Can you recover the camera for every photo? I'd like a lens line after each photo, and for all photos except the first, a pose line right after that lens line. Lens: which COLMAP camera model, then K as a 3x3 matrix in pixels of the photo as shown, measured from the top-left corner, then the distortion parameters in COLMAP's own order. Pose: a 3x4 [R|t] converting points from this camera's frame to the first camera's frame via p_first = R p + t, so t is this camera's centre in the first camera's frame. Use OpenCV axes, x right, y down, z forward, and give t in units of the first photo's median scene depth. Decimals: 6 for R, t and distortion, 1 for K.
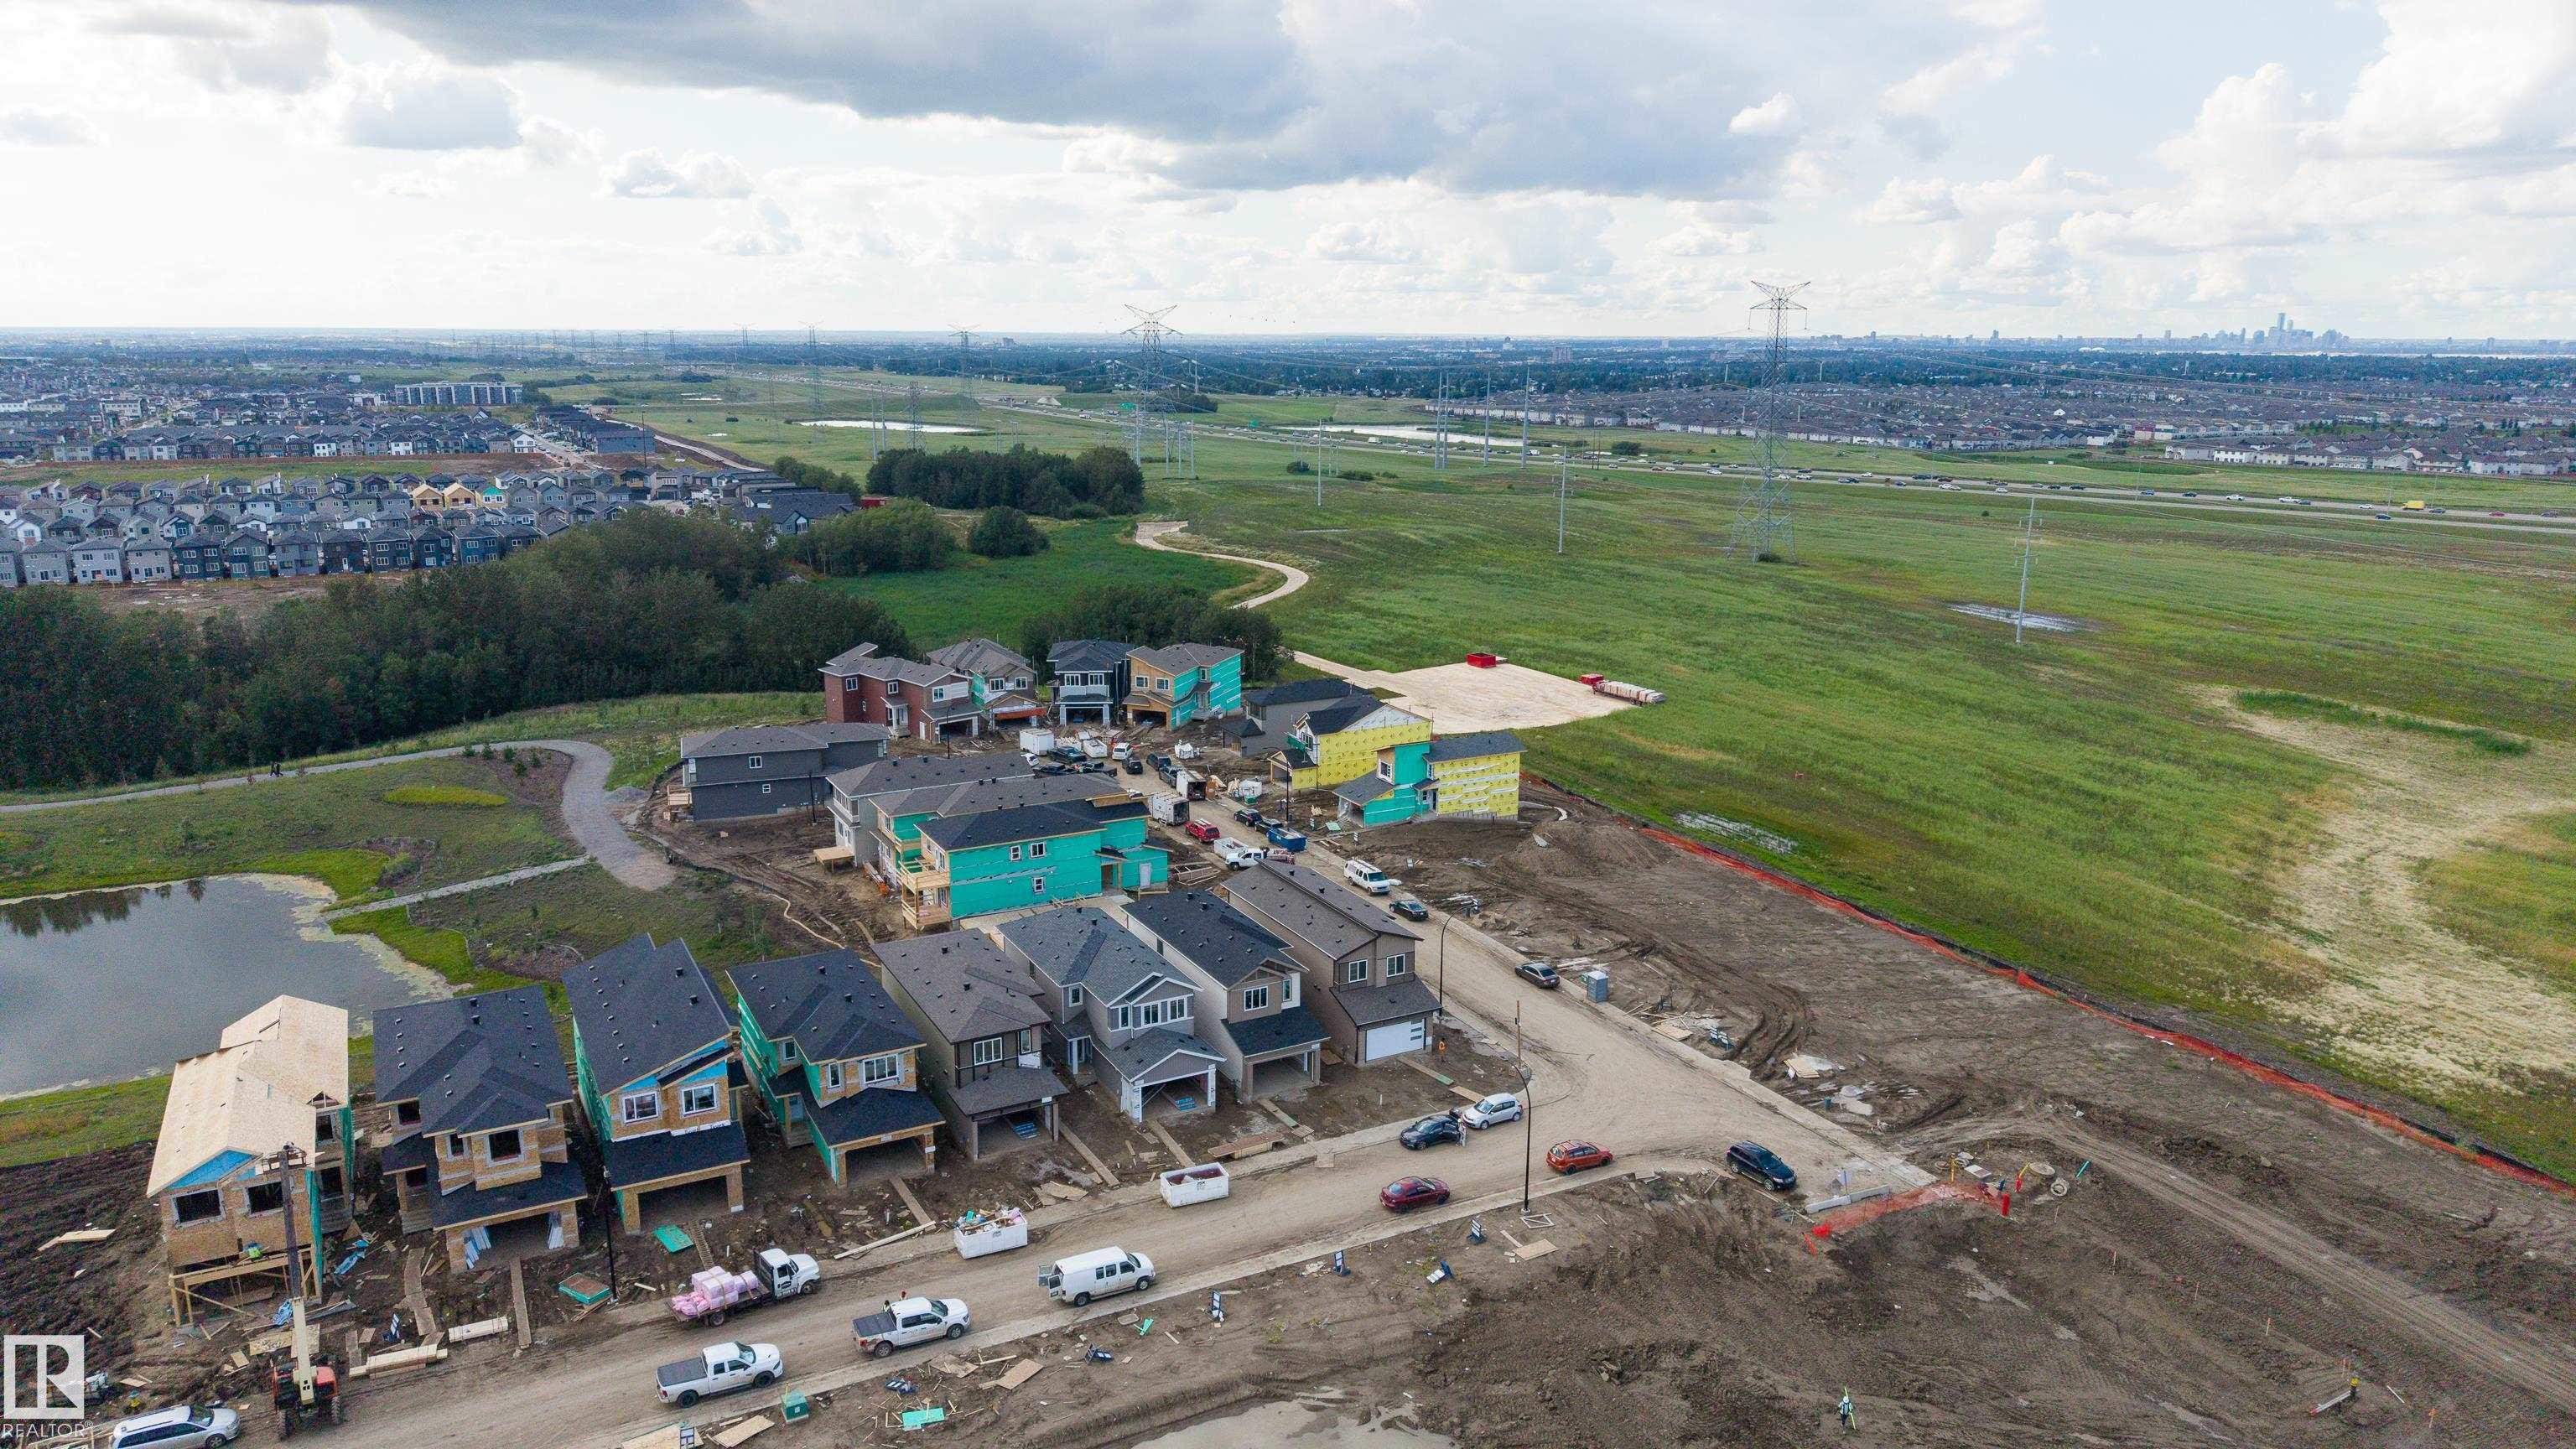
lens RADIAL K [[1716.0, 0, 1288.0], [0, 1716.0, 724.5], [0, 0, 1]] dist [0.048247, -0.057243]
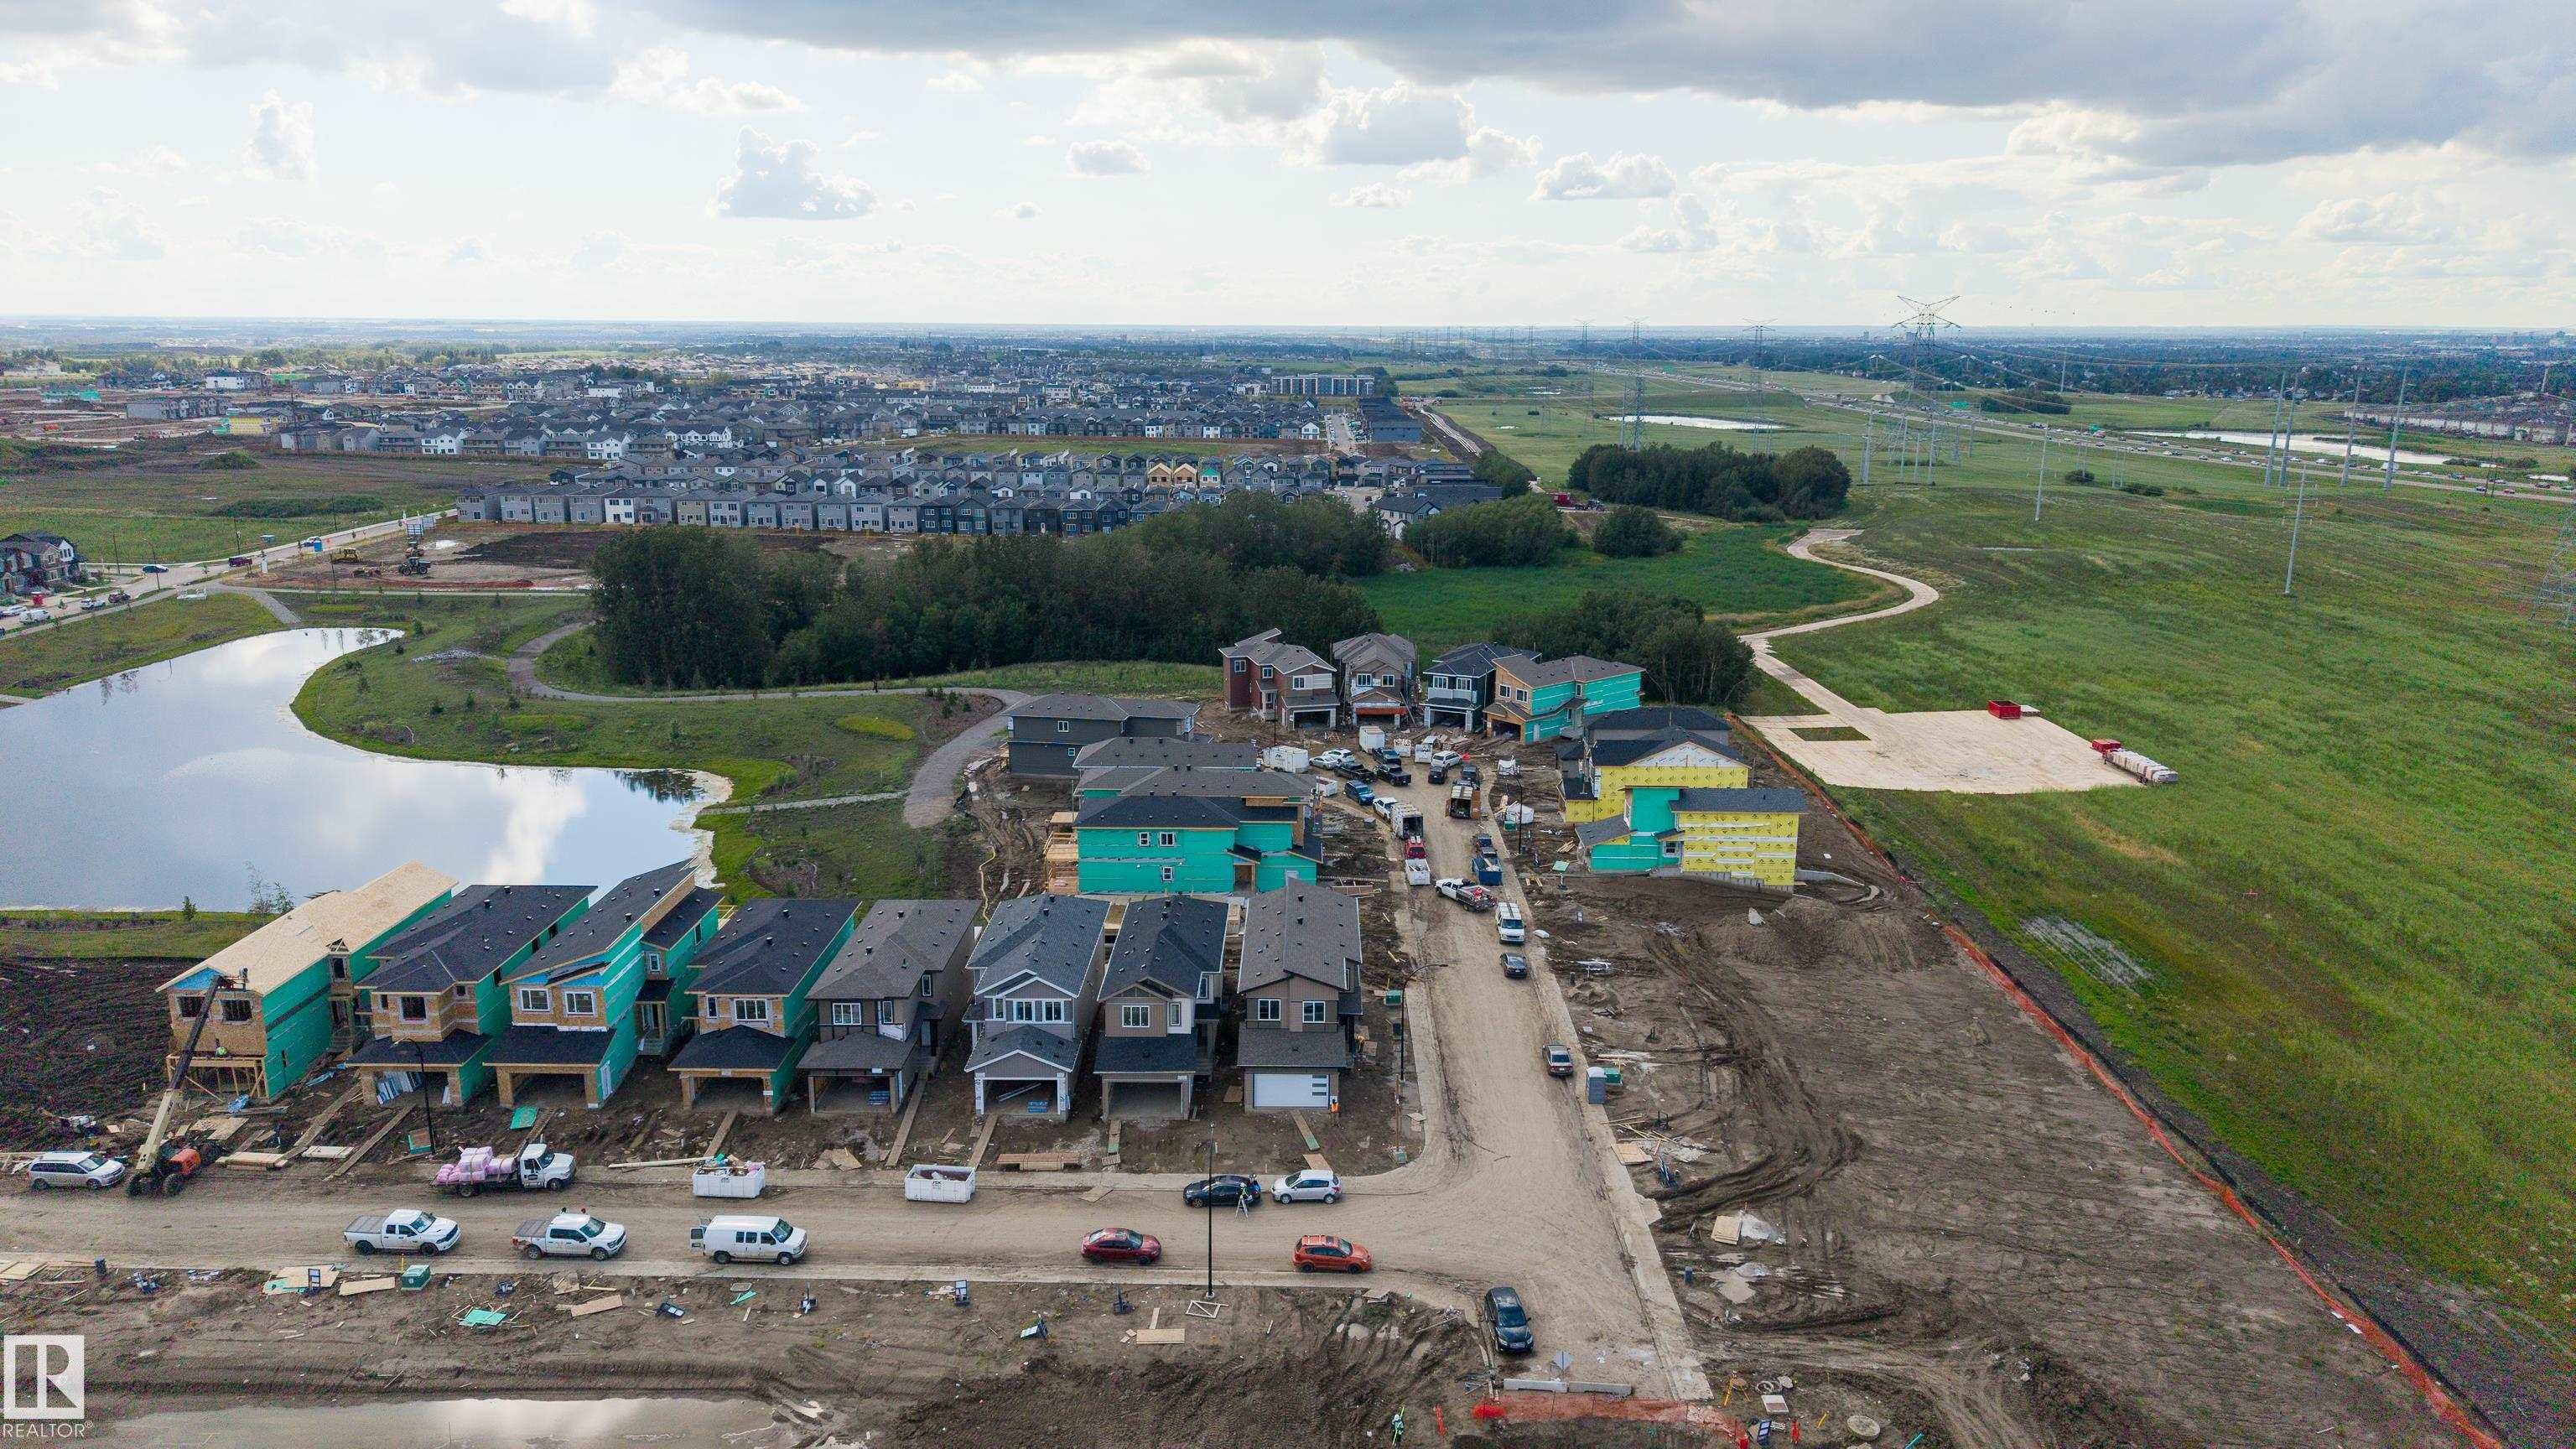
lens RADIAL K [[1709.5, 0, 1283.7], [0, 1709.5, 722.4], [0, 0, 1]] dist [0.066655, -0.087909]
pose [[0.875725, 0.109726, -0.470177, 0.348779], [-0.108742, 0.993637, 0.029350, -0.029960], [0.470406, 0.025426, 0.882084, 0.130017]]
